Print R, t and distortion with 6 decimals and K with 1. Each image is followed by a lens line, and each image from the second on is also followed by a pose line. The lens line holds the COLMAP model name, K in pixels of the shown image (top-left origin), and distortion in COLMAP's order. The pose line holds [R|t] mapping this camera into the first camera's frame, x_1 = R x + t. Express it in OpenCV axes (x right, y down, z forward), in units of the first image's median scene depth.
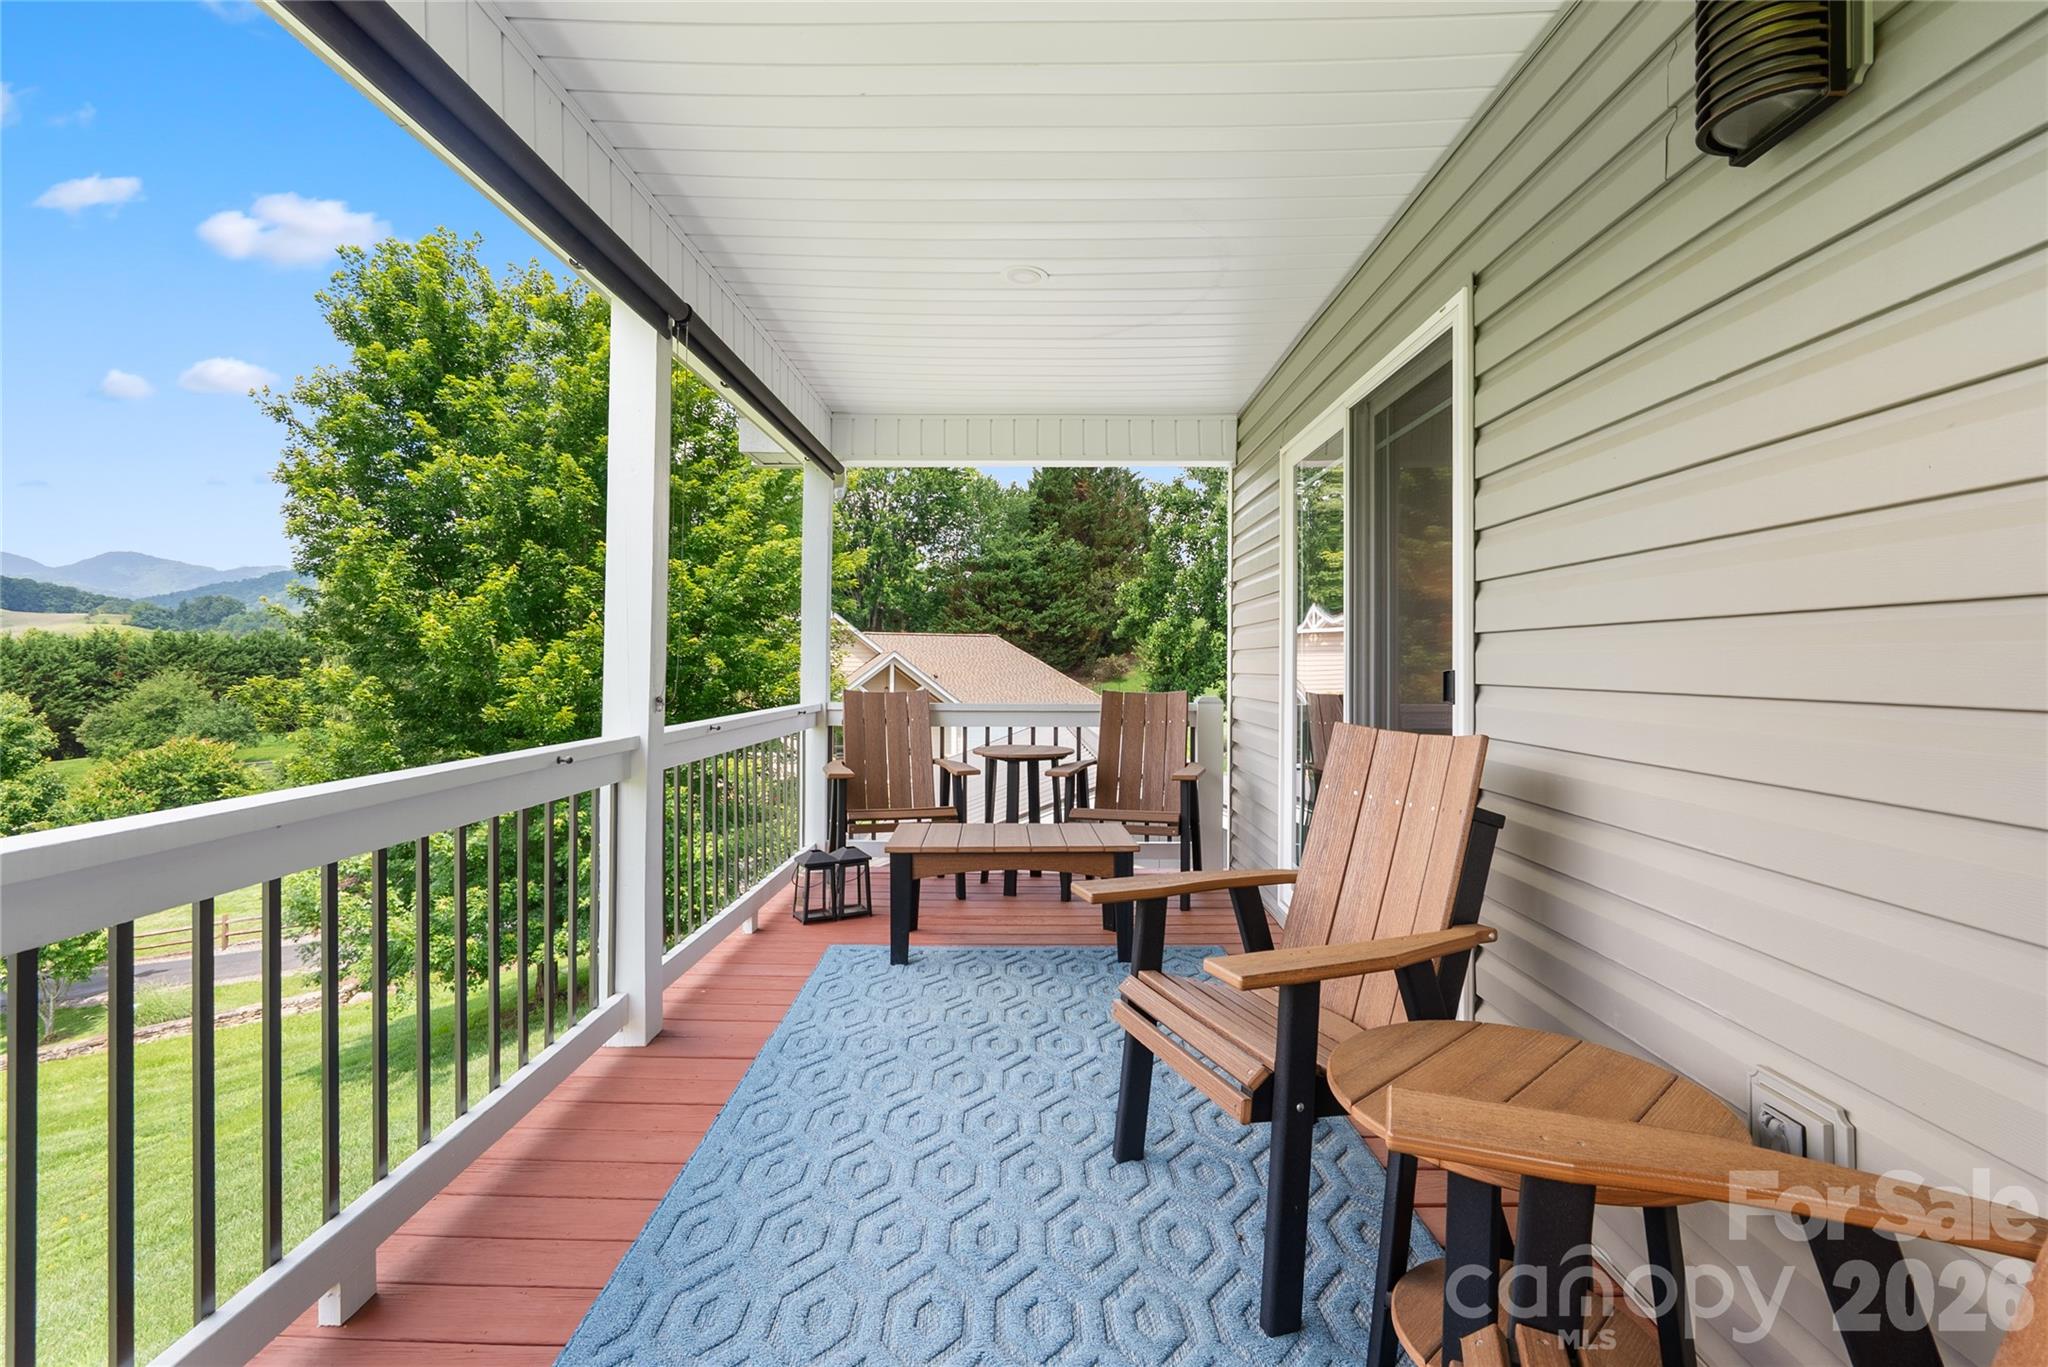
lens RADIAL K [[933.9, 0, 1018.1], [0, 933.9, 658.4], [0, 0, 1]] dist [-0.004968, 0.002456]
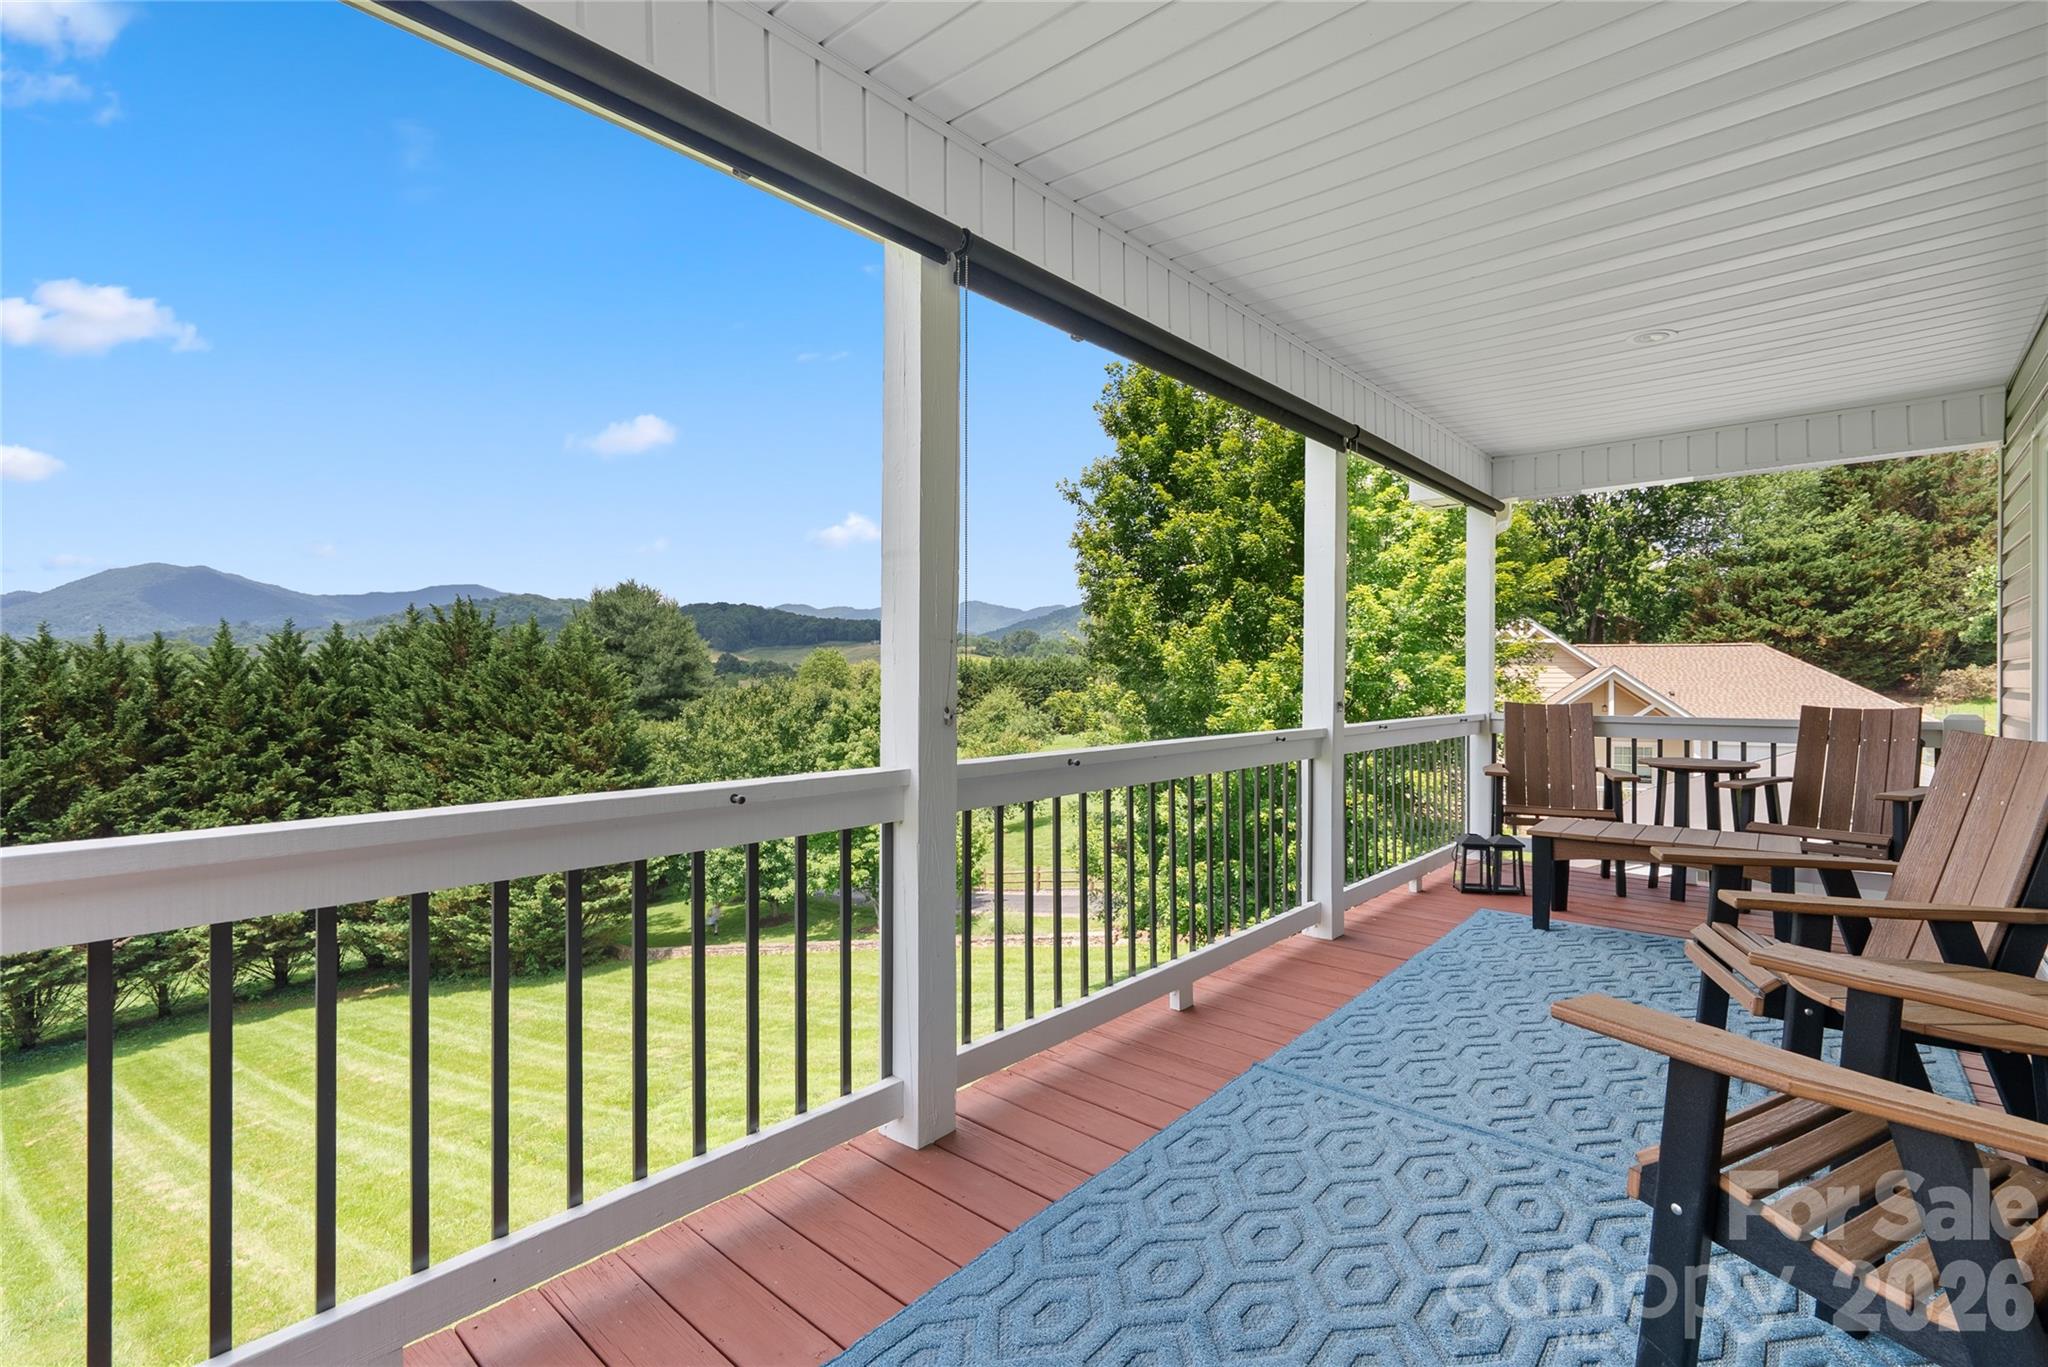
lens RADIAL K [[933.9, 0, 1025.1], [0, 933.9, 676.5], [0, 0, 1]] dist [-0.004968, 0.002456]
pose [[0.761610, -0.006190, -0.648006, 0.038724], [0.006826, 0.999976, -0.001530, 0.000359], [0.648000, -0.003258, 0.761633, -0.088979]]
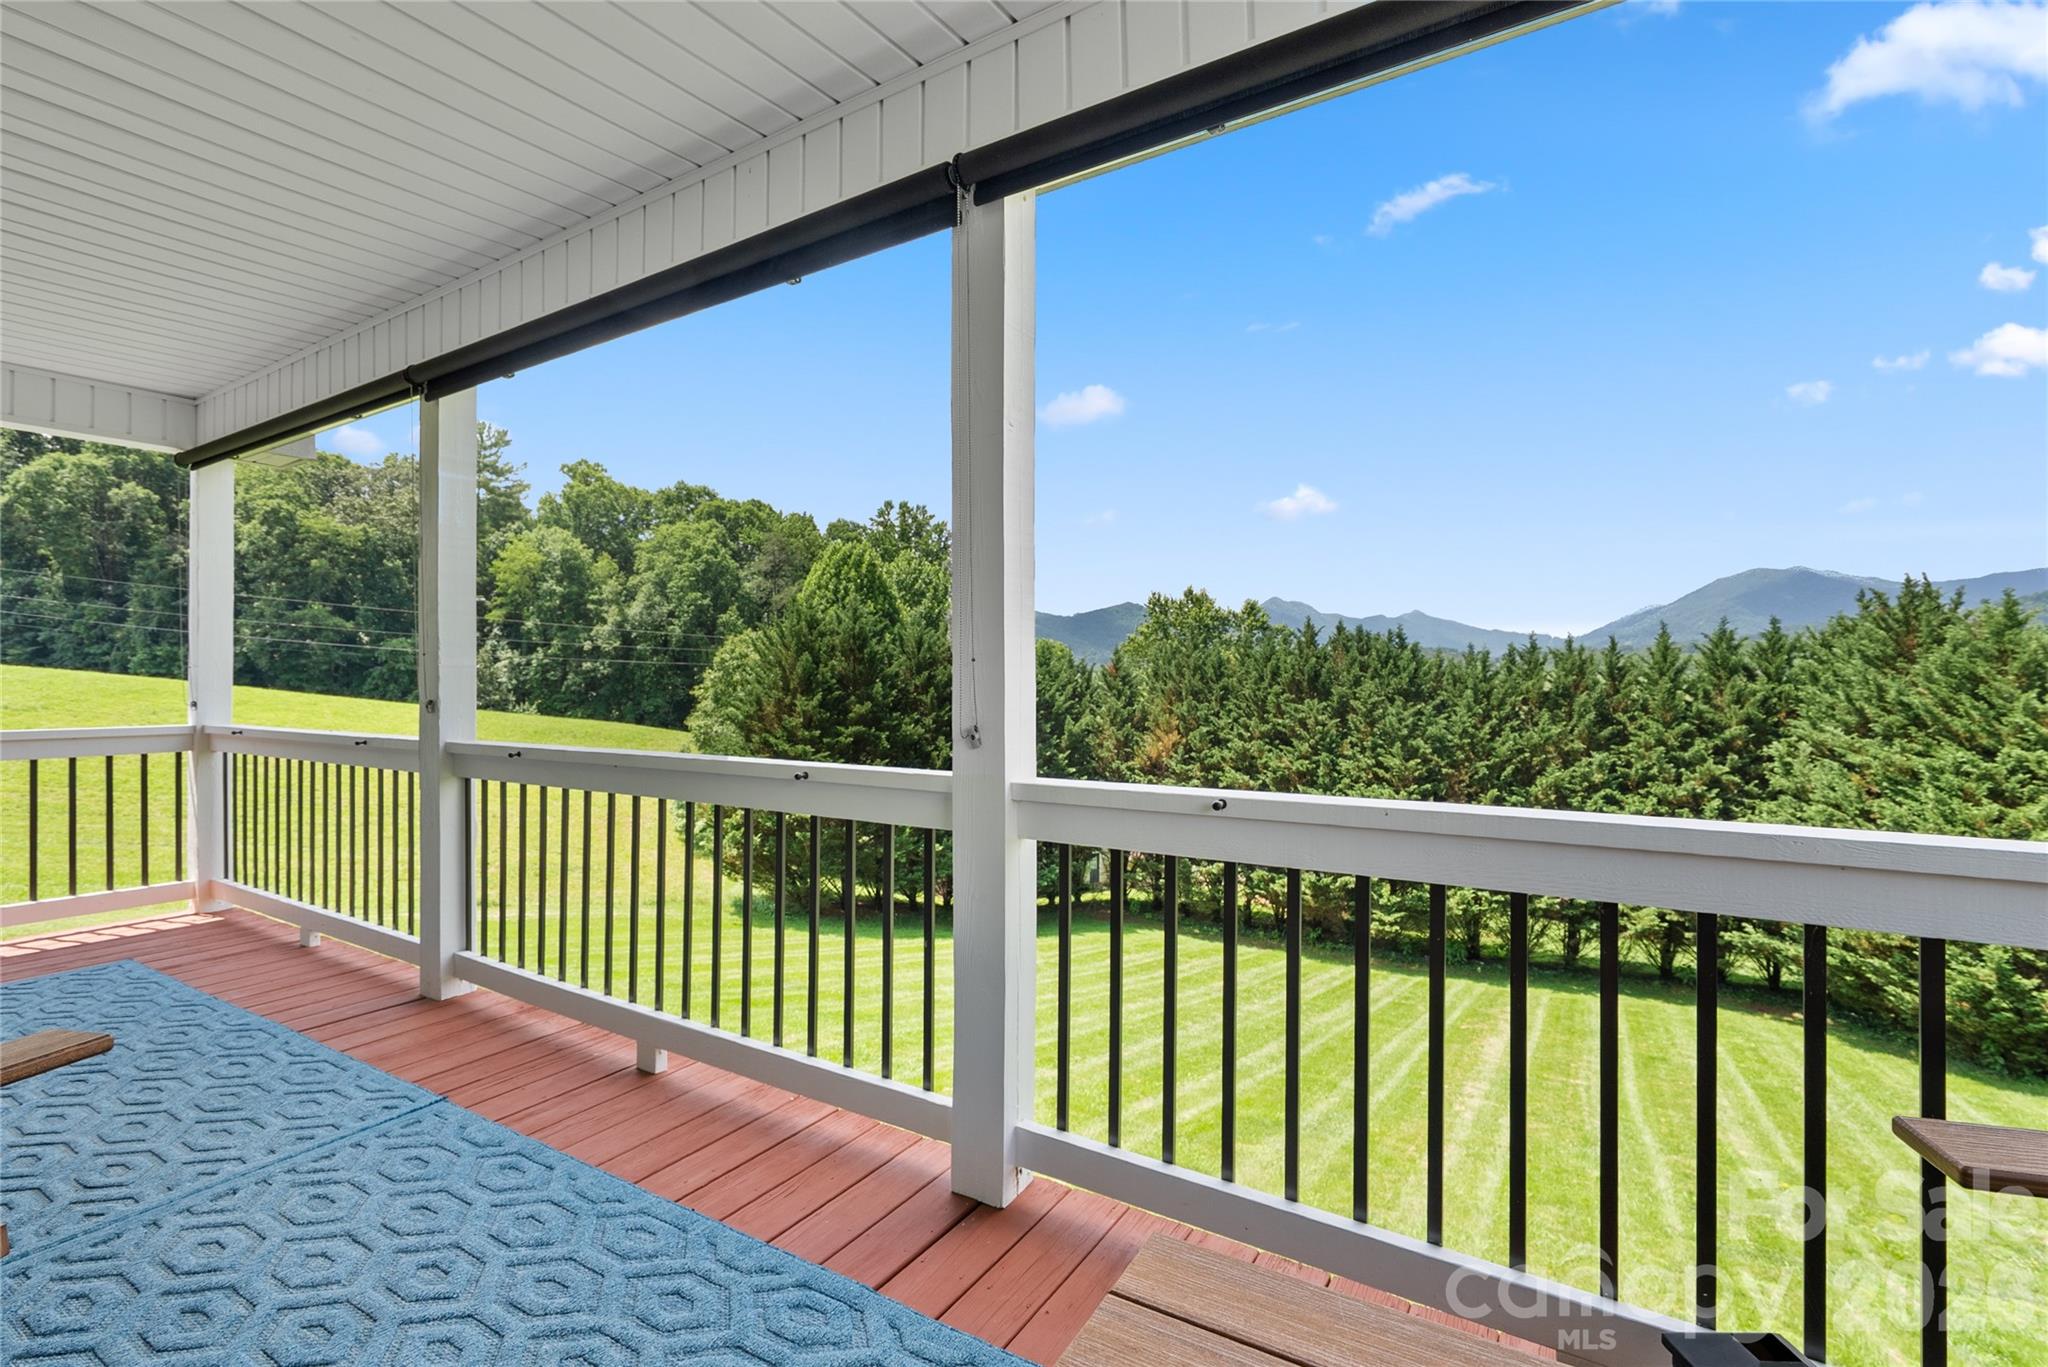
lens RADIAL K [[933.9, 0, 1022.2], [0, 933.9, 681.0], [0, 0, 1]] dist [-0.004968, 0.002456]
pose [[-0.525203, 0.000270, -0.850977, 0.034294], [0.006031, 0.999976, -0.003404, -0.005499], [0.850956, -0.006920, -0.525192, 1.259575]]
